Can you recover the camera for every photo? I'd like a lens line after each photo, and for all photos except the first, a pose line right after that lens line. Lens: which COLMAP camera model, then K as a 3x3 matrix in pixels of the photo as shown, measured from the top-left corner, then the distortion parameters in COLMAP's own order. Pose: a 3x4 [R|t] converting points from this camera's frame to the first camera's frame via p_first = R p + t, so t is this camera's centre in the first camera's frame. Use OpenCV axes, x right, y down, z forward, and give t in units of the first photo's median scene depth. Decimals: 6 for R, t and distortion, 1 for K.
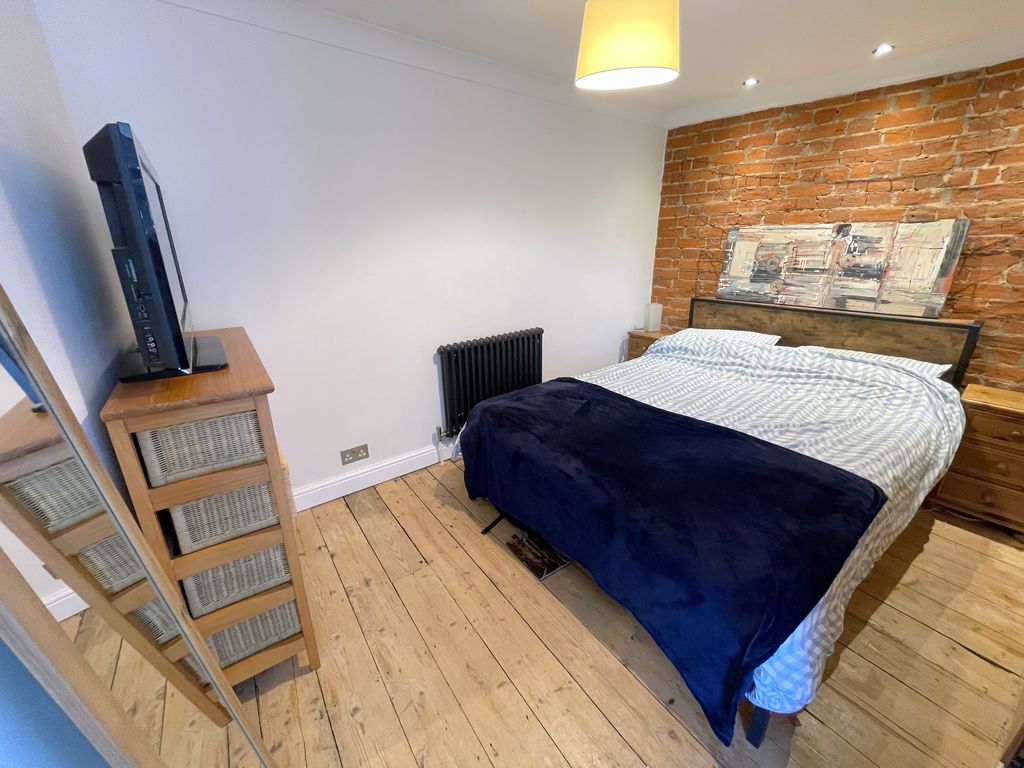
lens RADIAL K [[420.9, 0, 509.1], [0, 420.9, 380.4], [0, 0, 1]] dist [-0.001873, -0.000100]
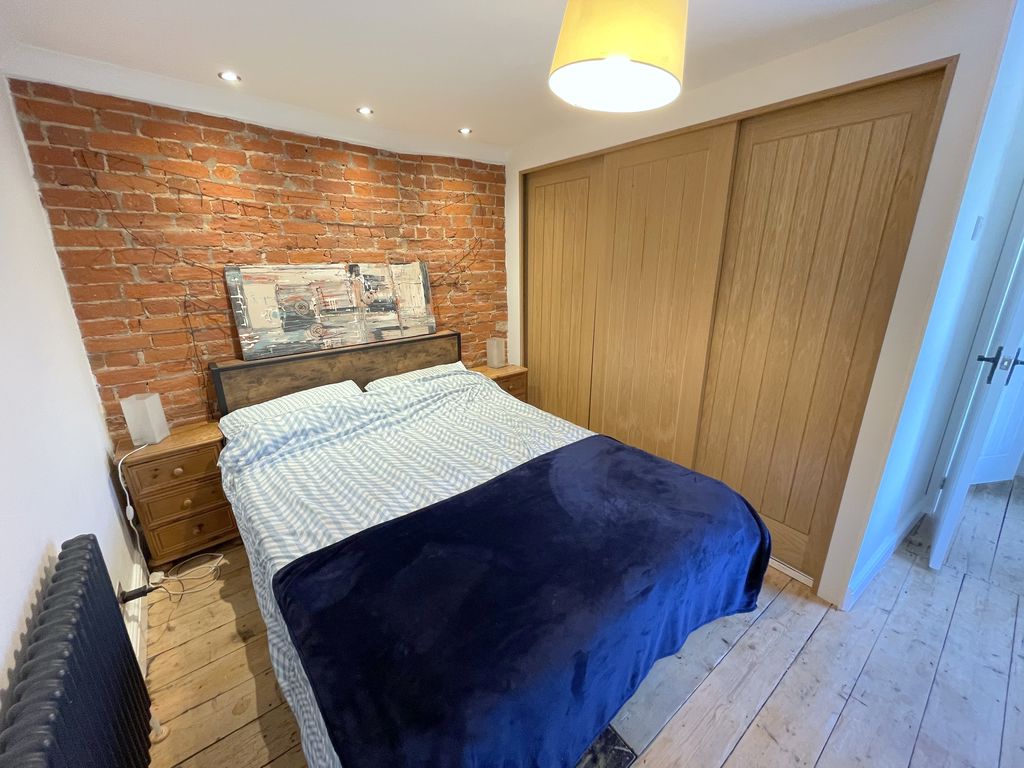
lens RADIAL K [[420.9, 0, 509.1], [0, 420.9, 380.4], [0, 0, 1]] dist [-0.001873, -0.000100]
pose [[-0.066250, -0.264789, 0.962028, -0.300348], [0.325247, 0.905756, 0.271699, -0.254745], [-0.943305, 0.330897, 0.026115, 0.664967]]
